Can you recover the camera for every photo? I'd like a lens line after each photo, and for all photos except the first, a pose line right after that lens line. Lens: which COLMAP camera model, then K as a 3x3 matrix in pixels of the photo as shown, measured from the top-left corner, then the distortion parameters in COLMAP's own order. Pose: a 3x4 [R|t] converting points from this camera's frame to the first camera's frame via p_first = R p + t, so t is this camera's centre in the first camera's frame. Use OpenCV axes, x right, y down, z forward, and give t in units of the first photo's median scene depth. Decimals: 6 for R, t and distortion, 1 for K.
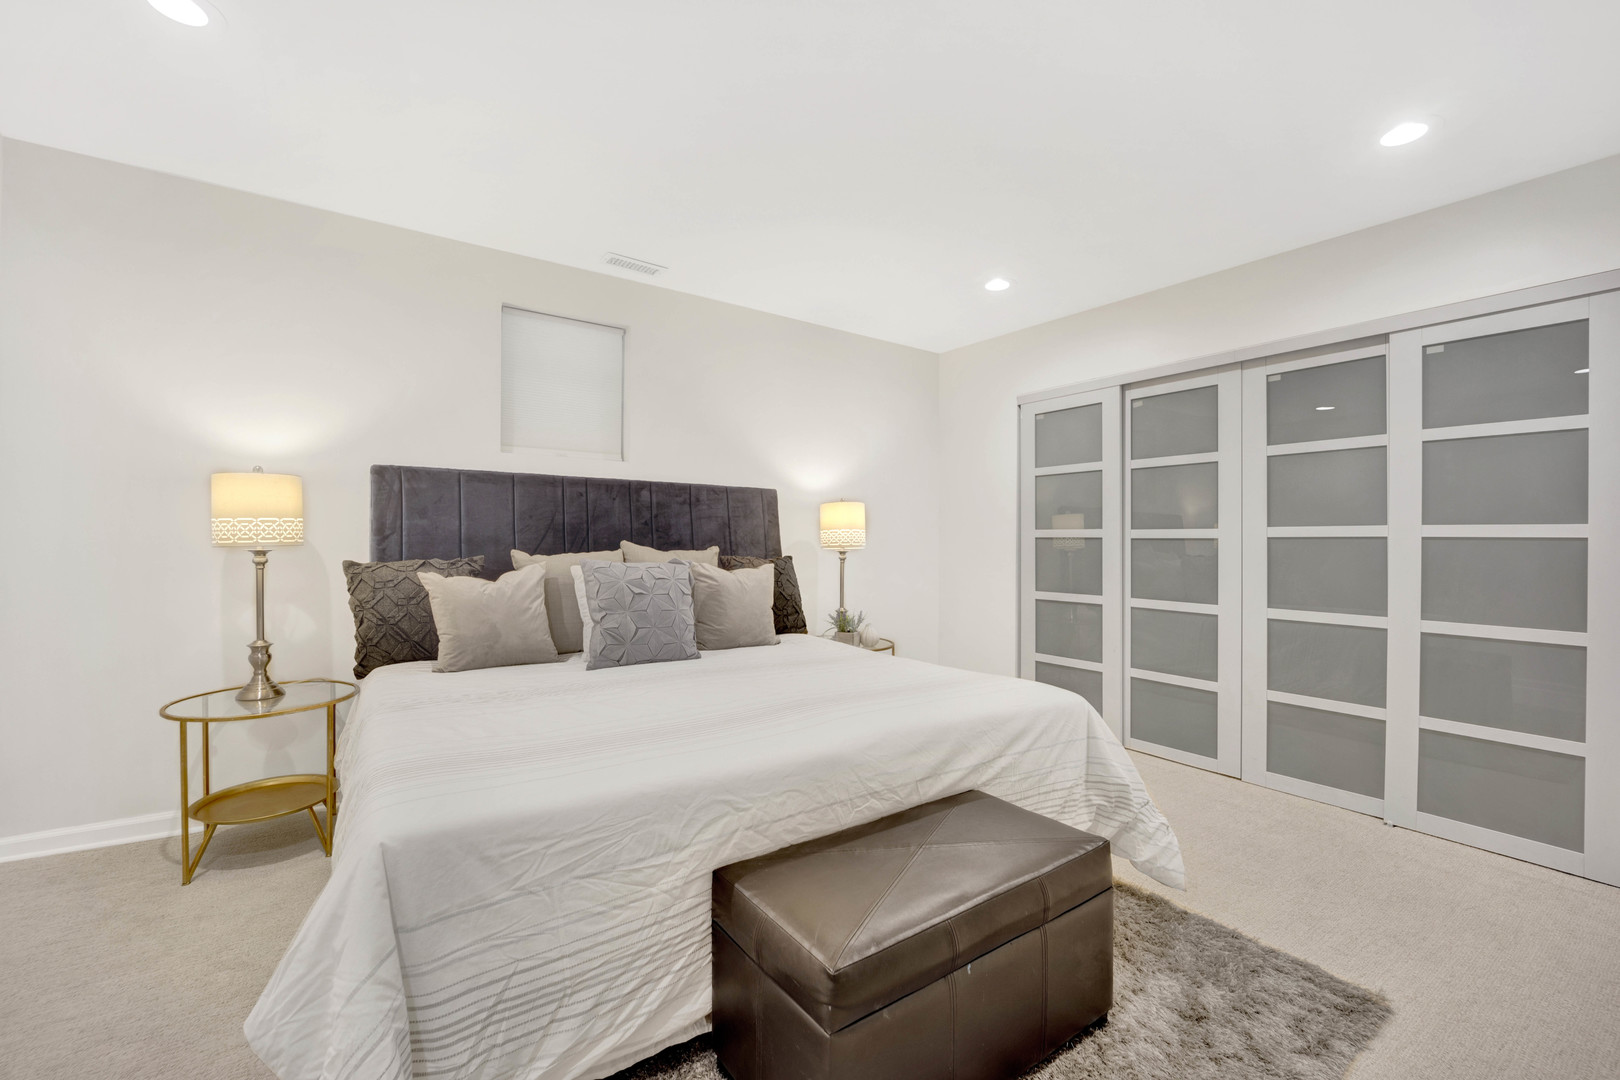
lens RADIAL K [[665.1, 0, 795.6], [0, 665.1, 538.3], [0, 0, 1]] dist [-0.019962, -0.000030]
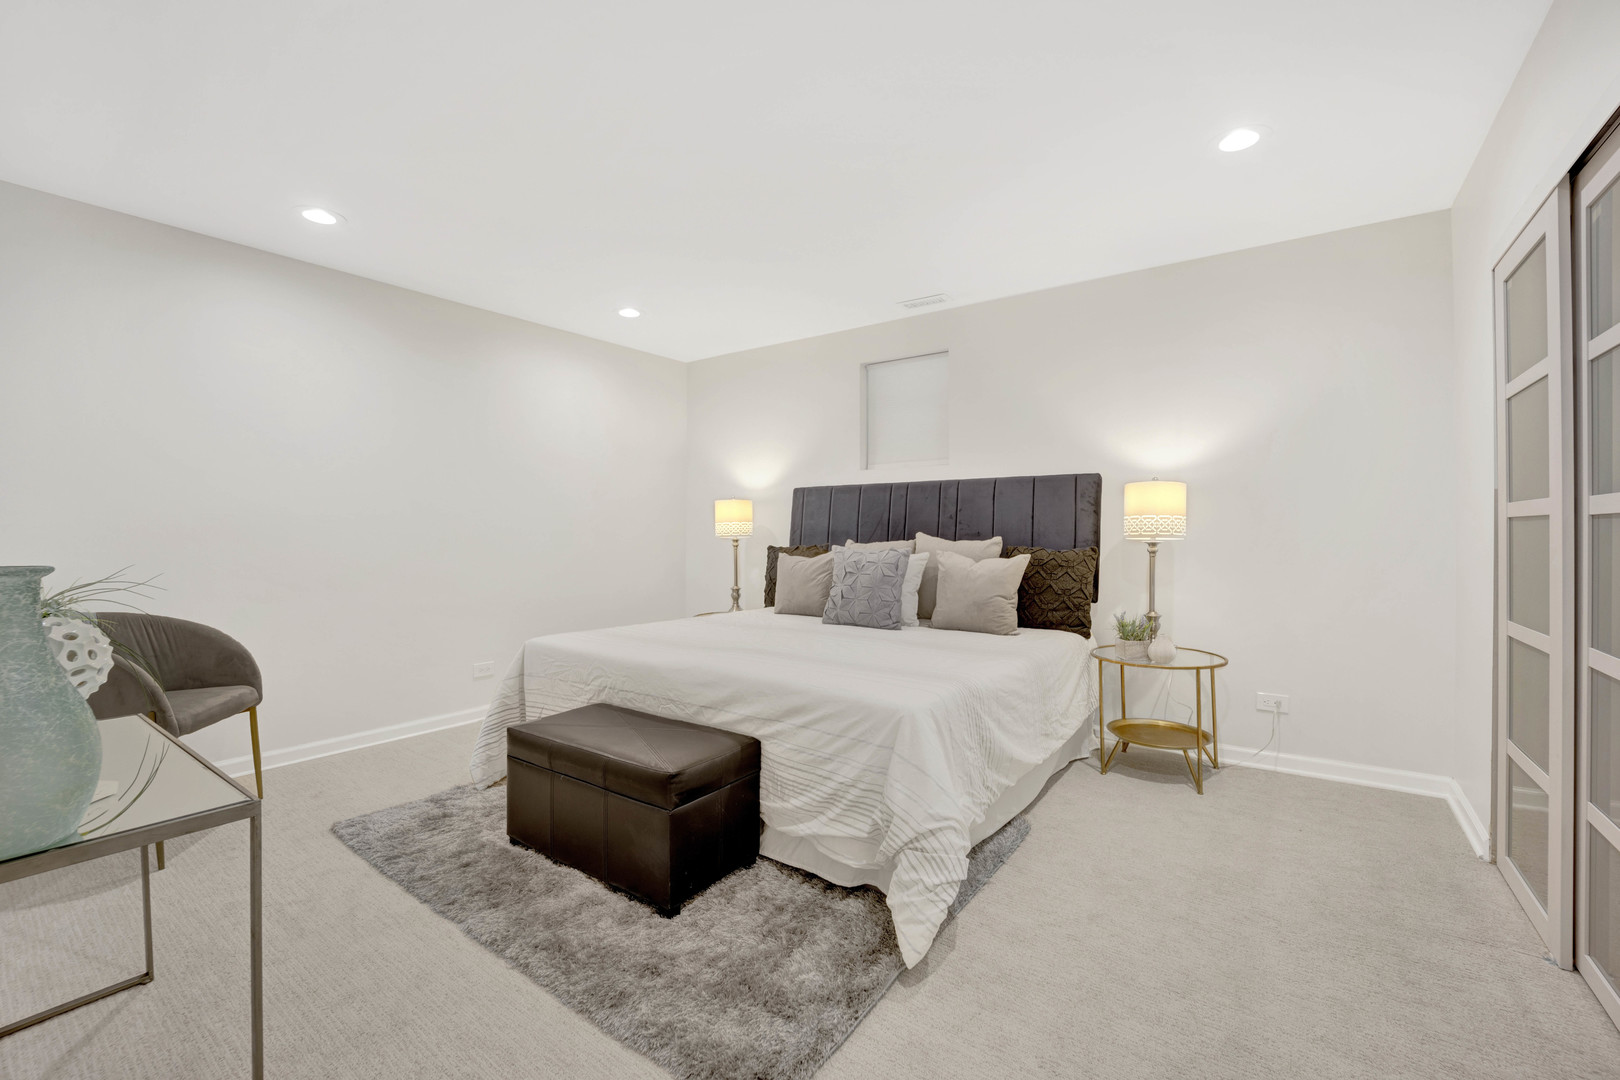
lens RADIAL K [[665.1, 0, 795.6], [0, 665.1, 538.3], [0, 0, 1]] dist [-0.019962, -0.000030]
pose [[0.339072, -0.001513, -0.940759, 0.821917], [0.012420, 0.999919, 0.002868, 0.008264], [0.940678, -0.012657, 0.339063, 0.382785]]
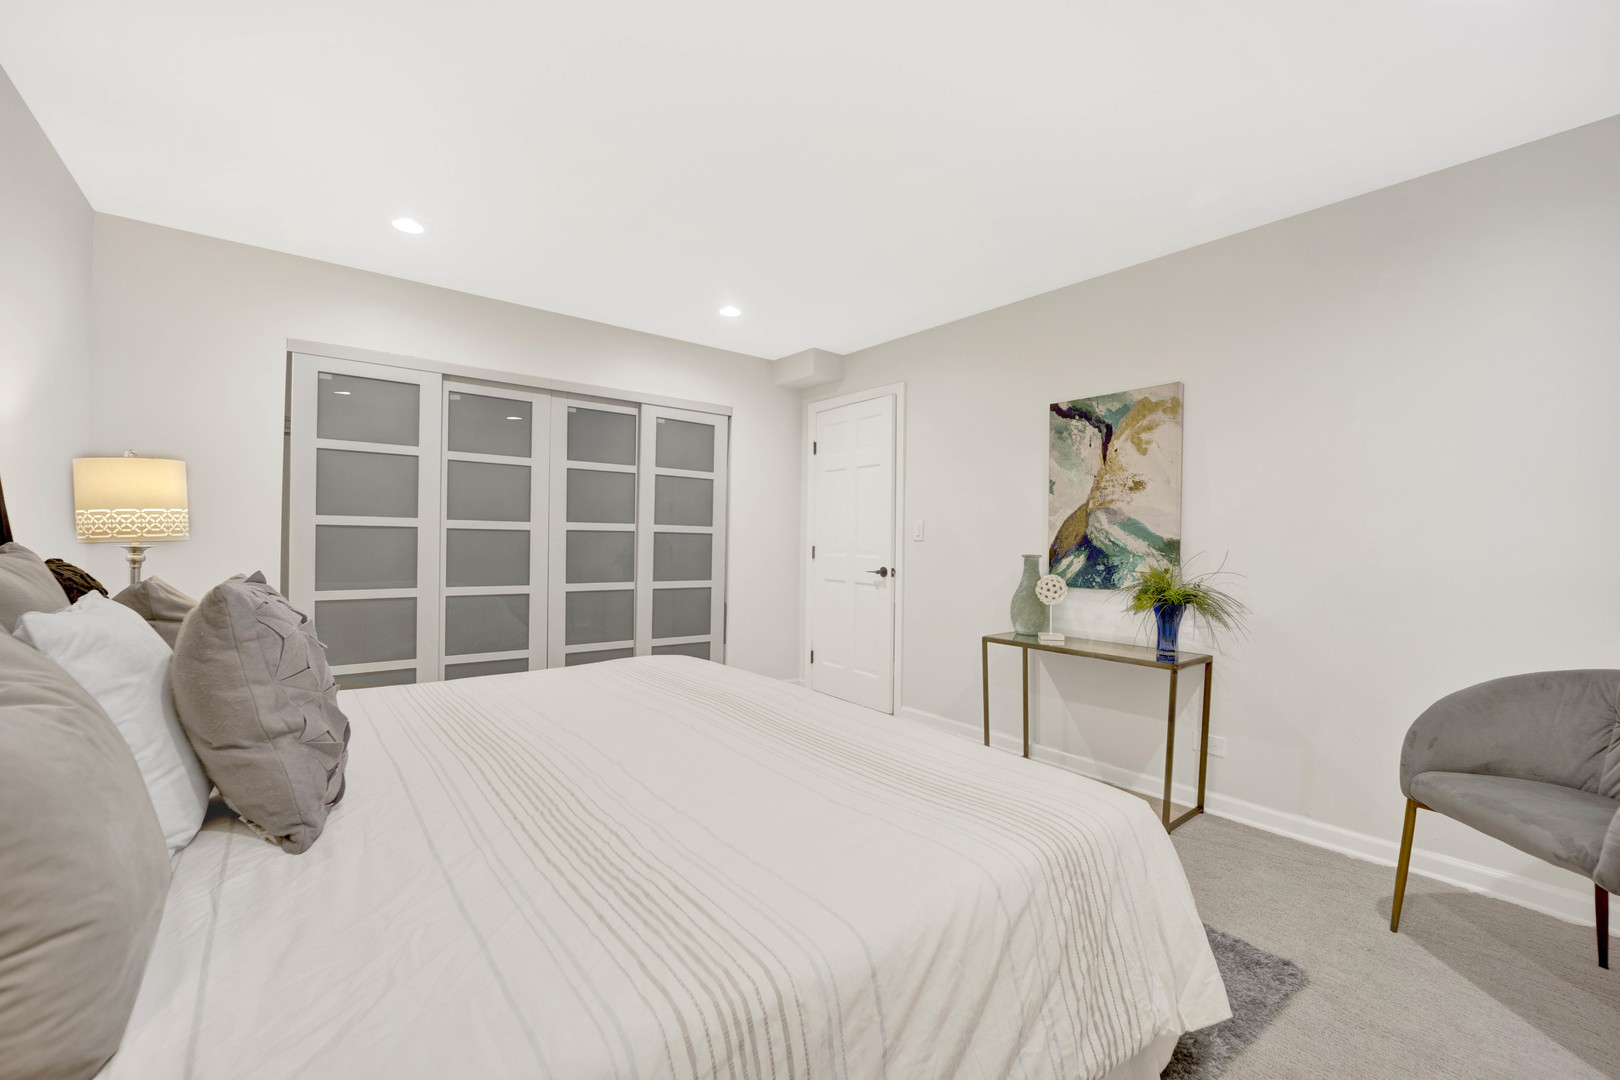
lens RADIAL K [[665.1, 0, 795.6], [0, 665.1, 538.3], [0, 0, 1]] dist [-0.019962, -0.000030]
pose [[-0.058244, -0.005179, 0.998289, -0.591904], [-0.019795, 0.999796, 0.004032, -0.000165], [-0.998106, -0.019527, -0.058335, 0.592792]]
